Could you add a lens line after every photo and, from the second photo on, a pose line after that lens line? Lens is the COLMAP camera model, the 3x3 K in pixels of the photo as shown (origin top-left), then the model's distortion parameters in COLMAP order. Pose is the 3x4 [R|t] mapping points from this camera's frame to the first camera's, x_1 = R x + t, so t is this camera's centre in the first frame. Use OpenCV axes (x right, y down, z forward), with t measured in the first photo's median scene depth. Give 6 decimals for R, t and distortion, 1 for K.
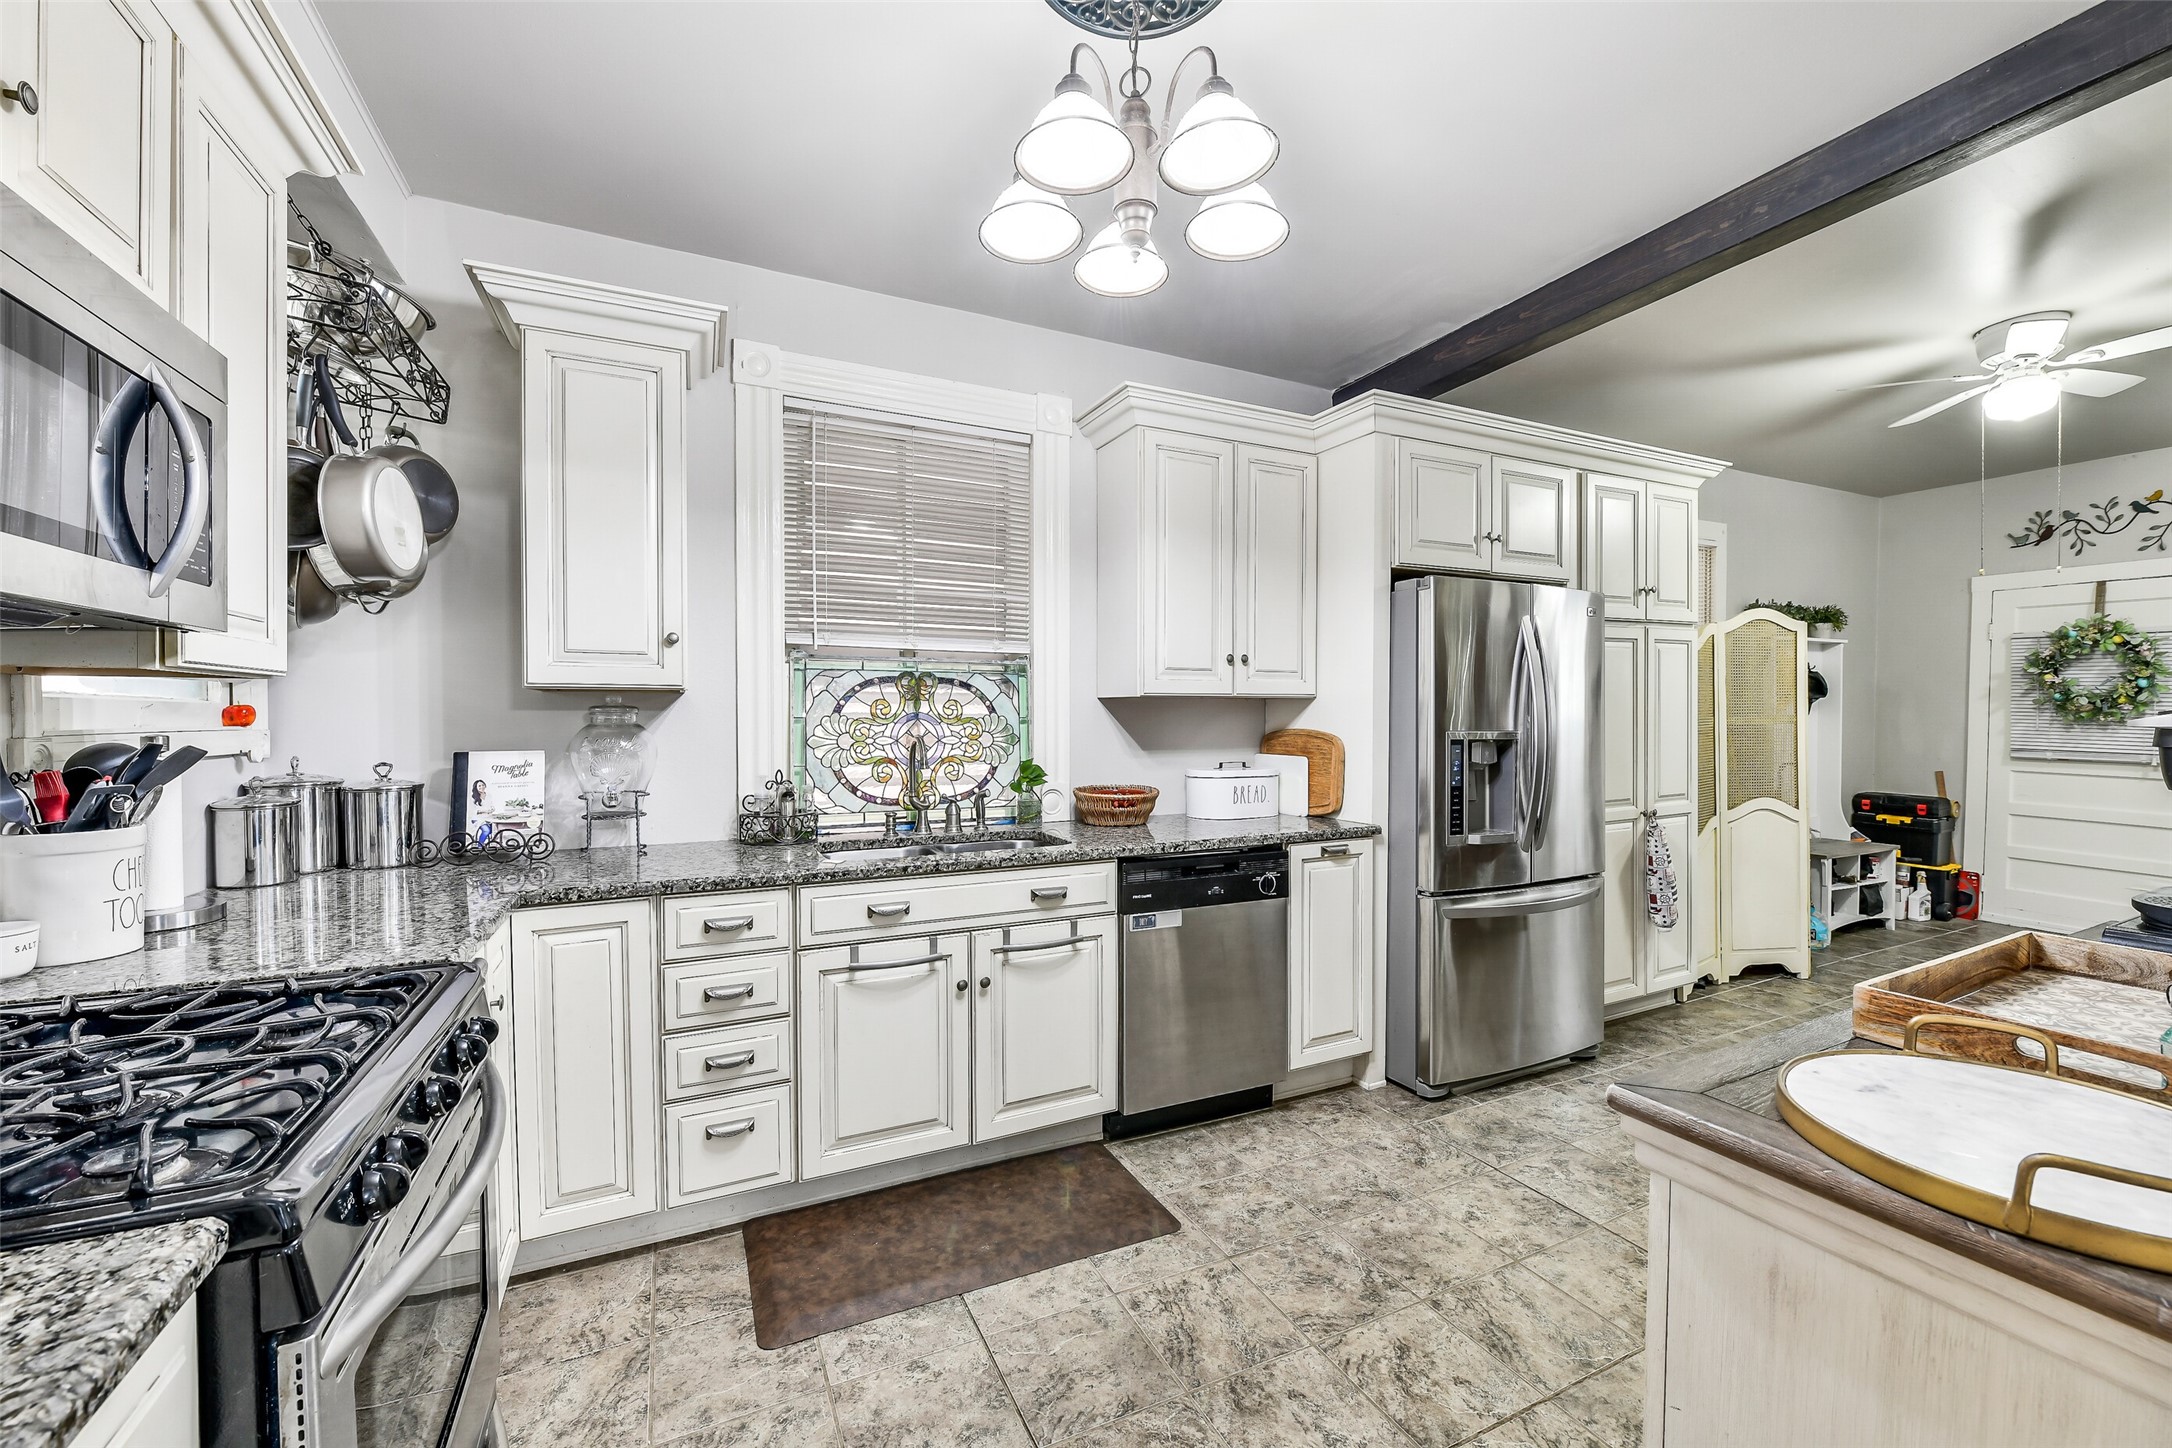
lens RADIAL K [[863.0, 0, 1095.0], [0, 863.0, 724.0], [0, 0, 1]] dist [-0.008749, -0.001019]
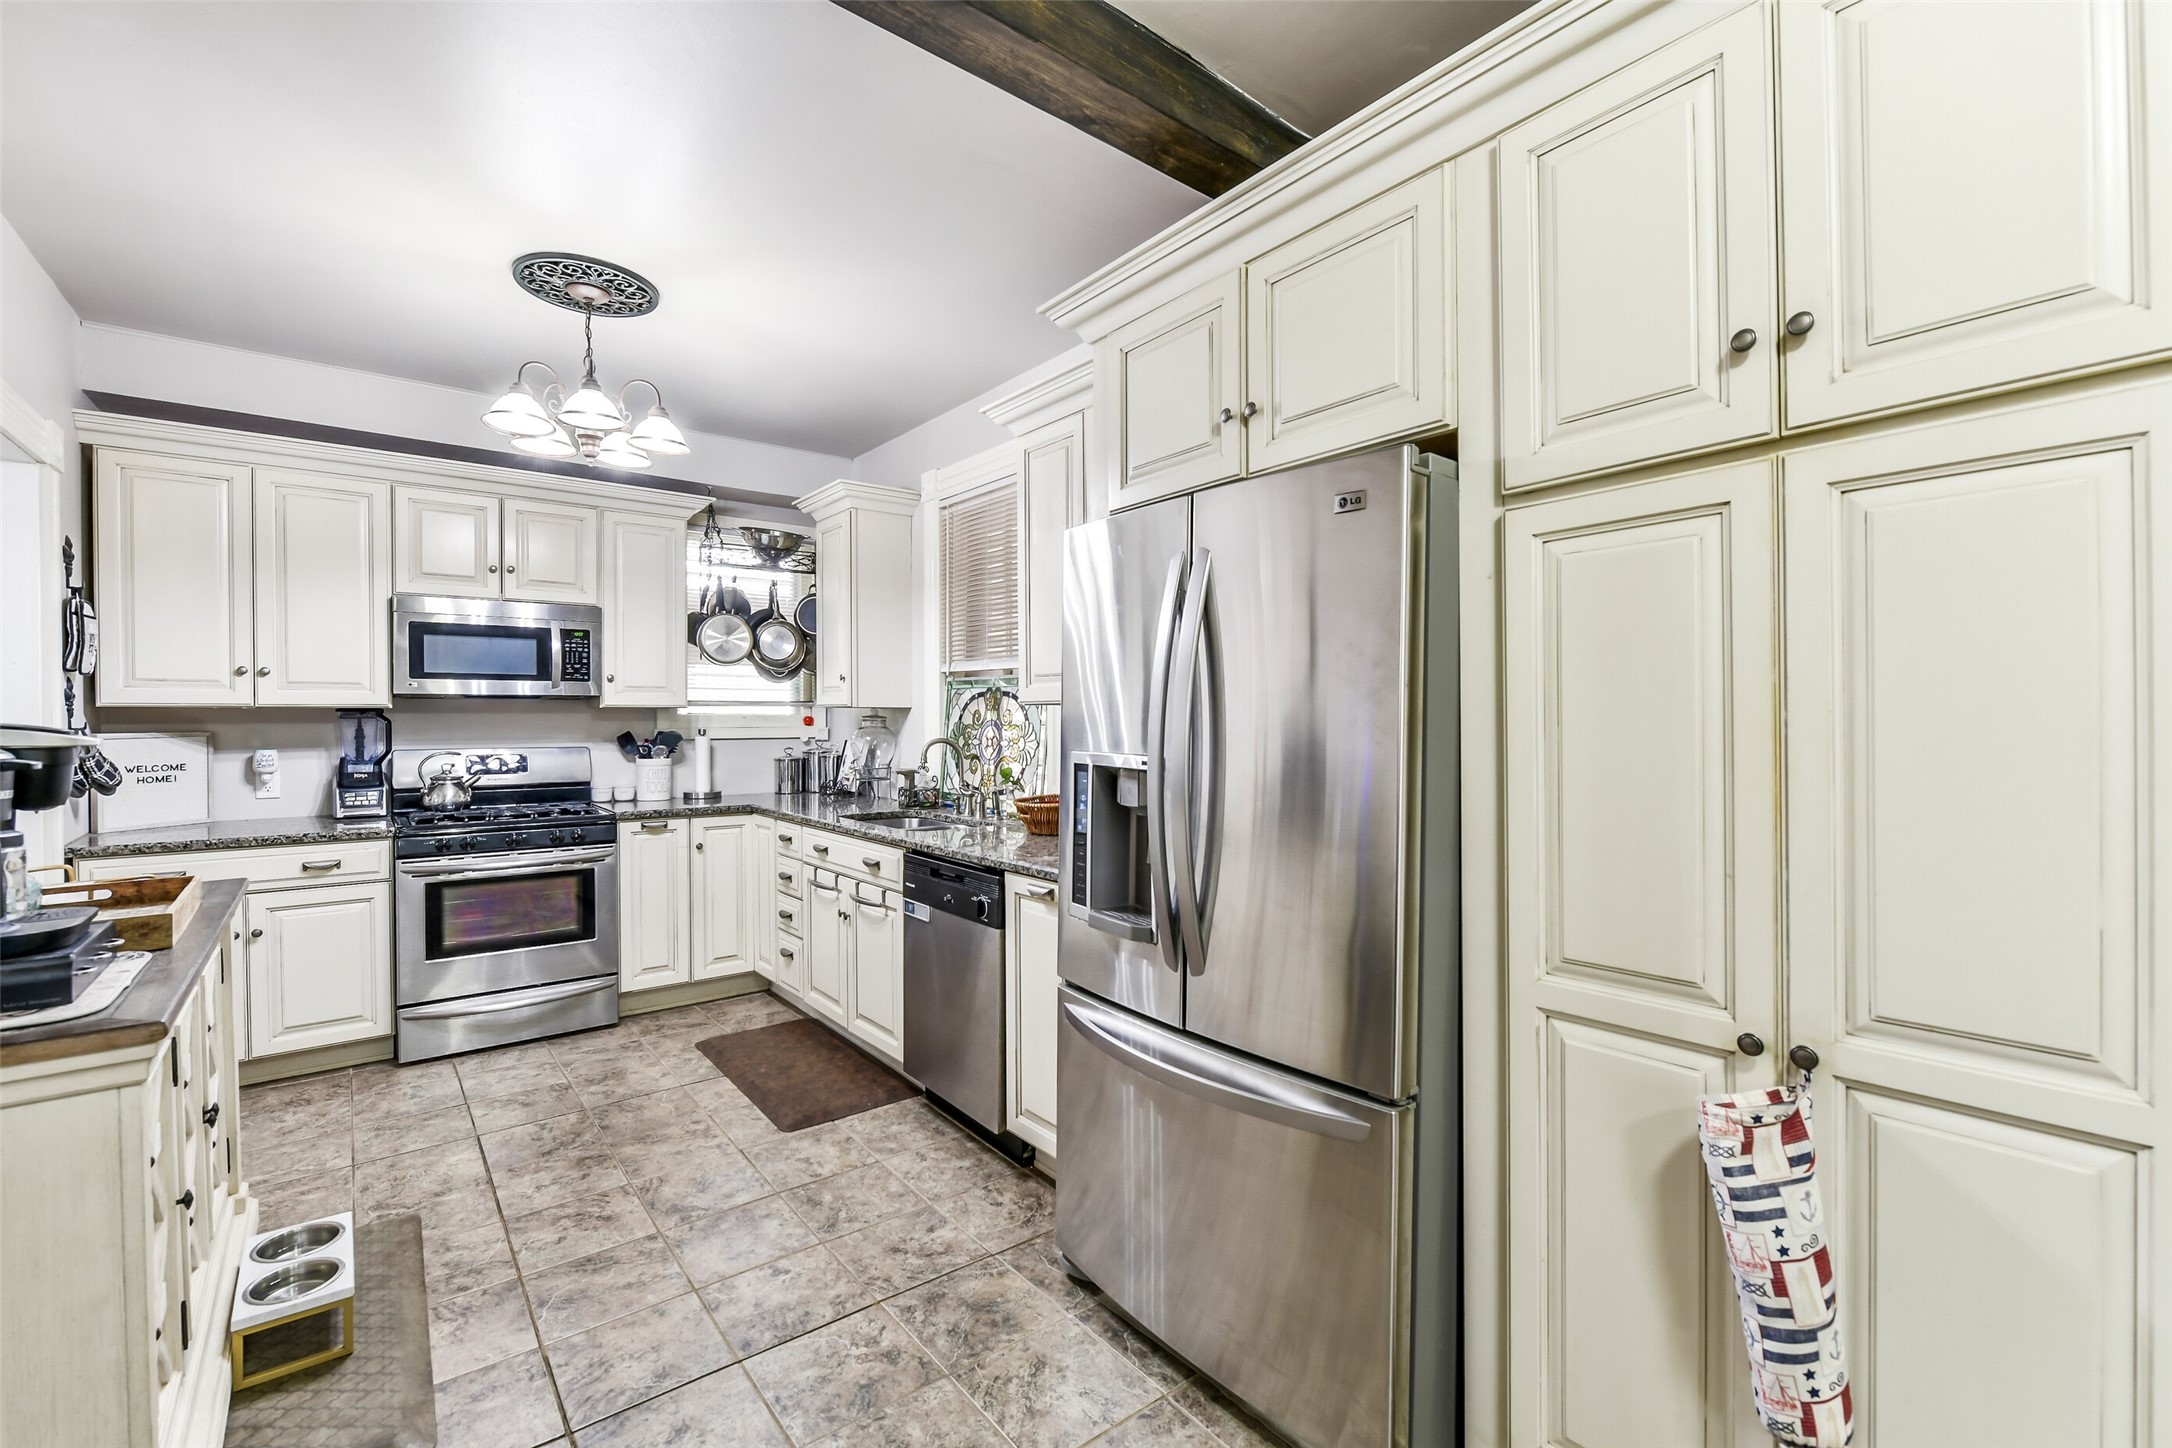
lens RADIAL K [[925.2, 0, 1087.8], [0, 925.2, 728.2], [0, 0, 1]] dist [-0.000978, 0.000100]
pose [[0.221687, 0.013377, -0.975026, 1.134561], [-0.011408, 0.999873, 0.011124, -0.018339], [0.975051, 0.008657, 0.221811, 0.846500]]
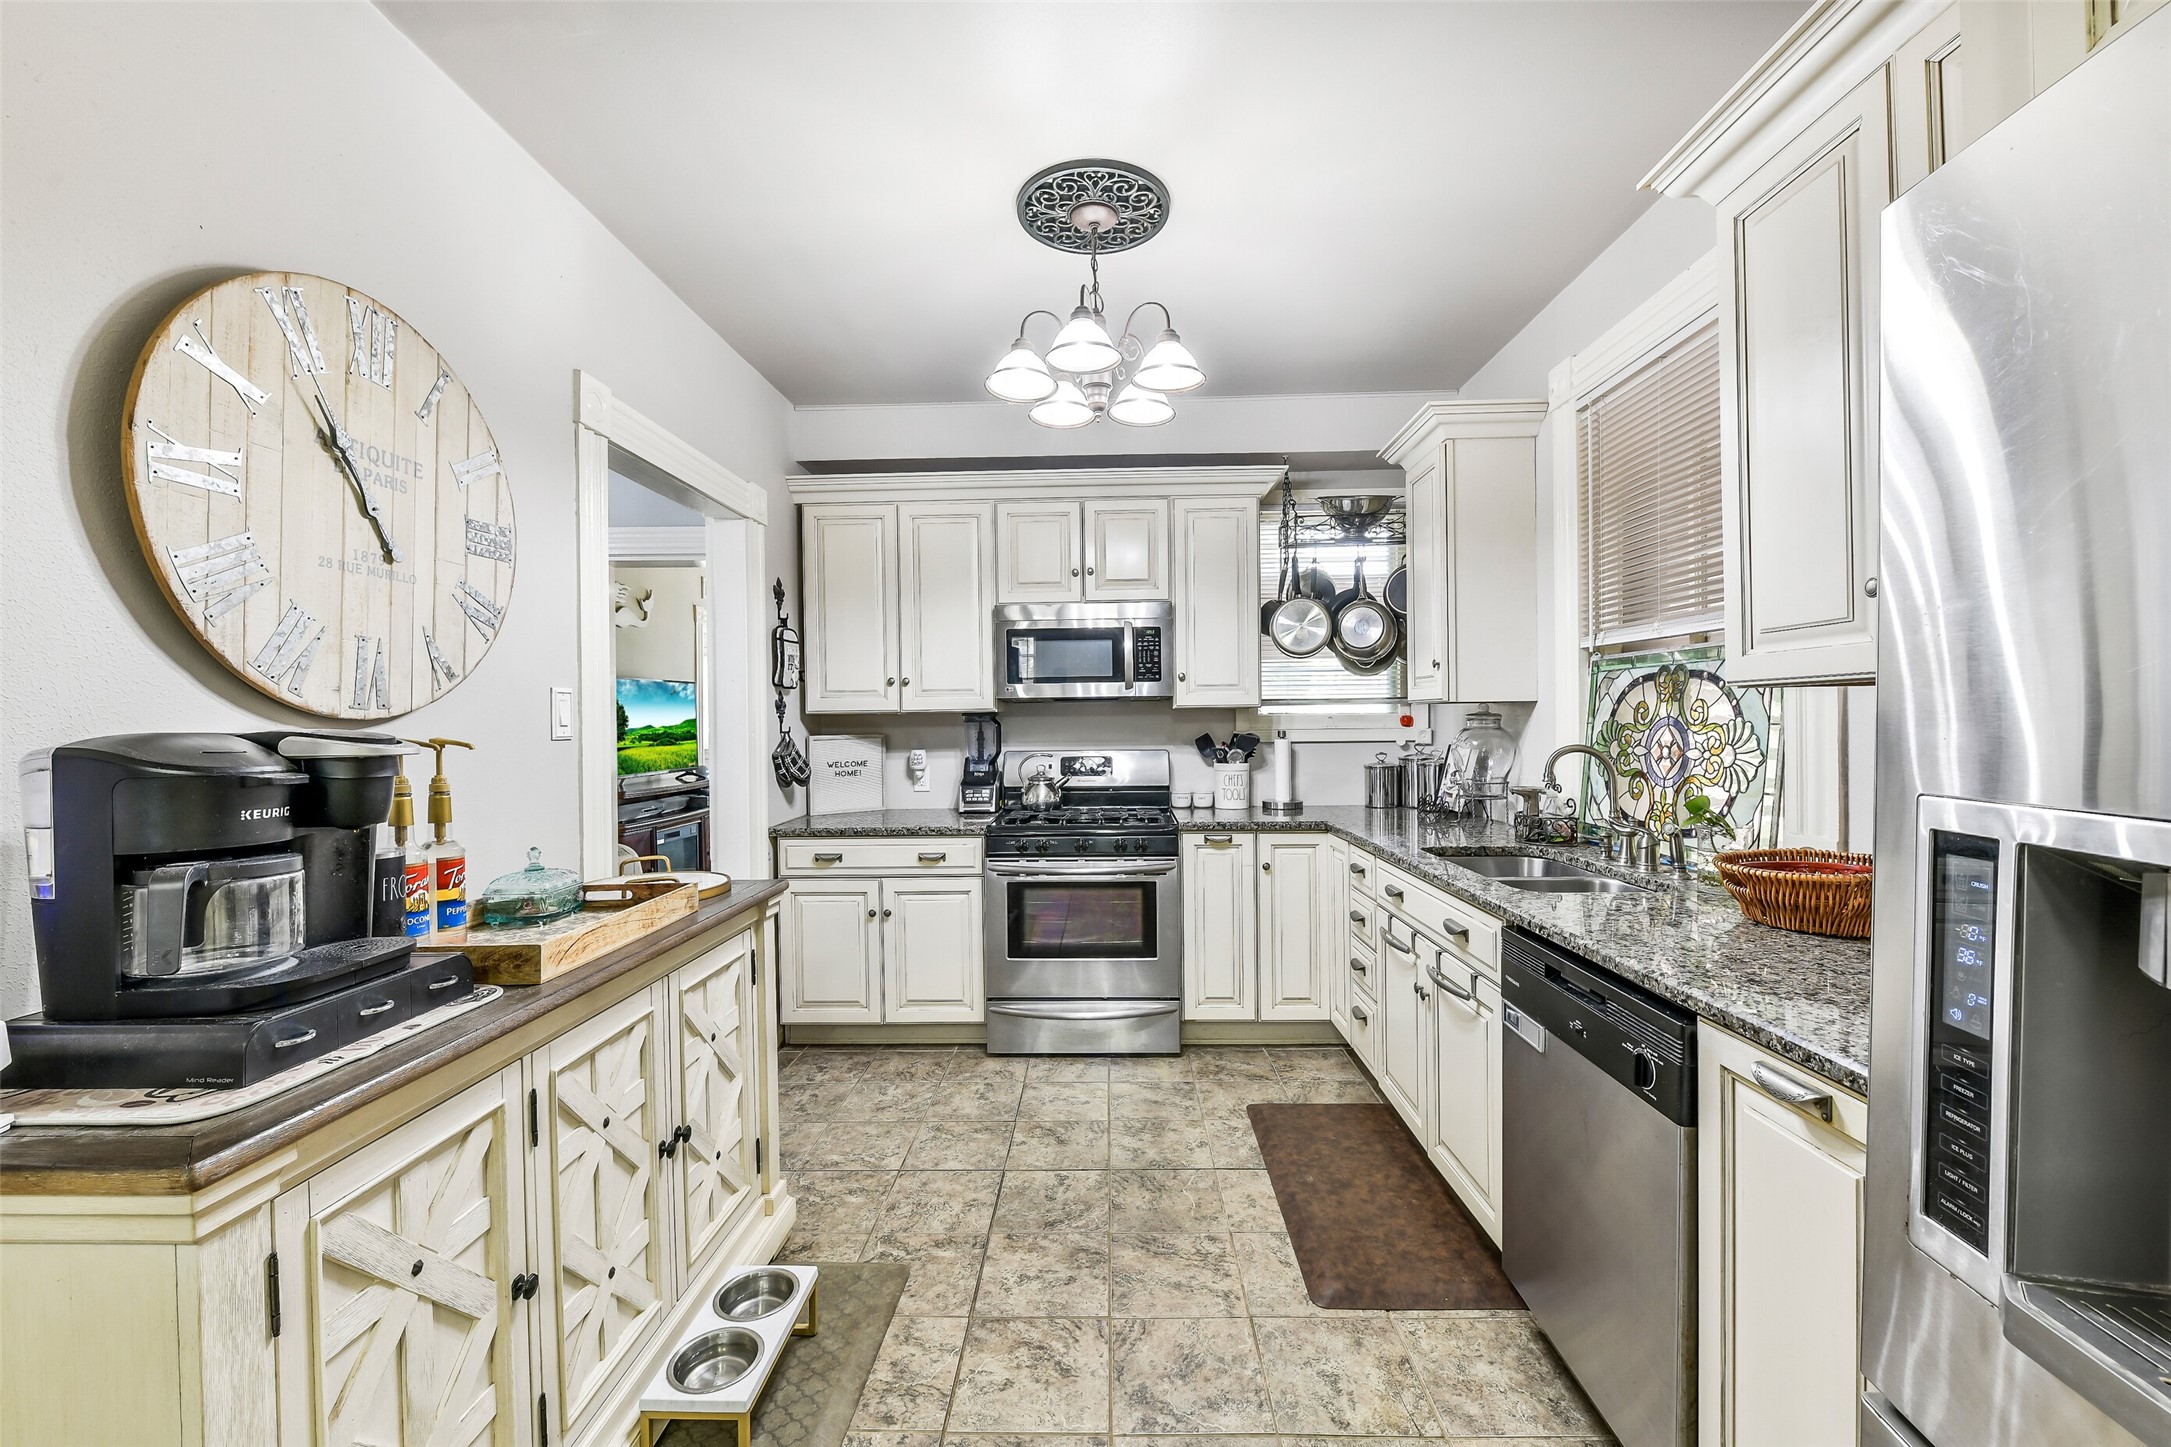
lens RADIAL K [[862.6, 0, 1087.1], [0, 862.6, 727.4], [0, 0, 1]] dist [-0.008749, -0.001019]
pose [[-0.460024, 0.011894, -0.887827, 0.739920], [0.001026, 0.999917, 0.012864, -0.014465], [0.887906, 0.005007, -0.459998, 0.897220]]
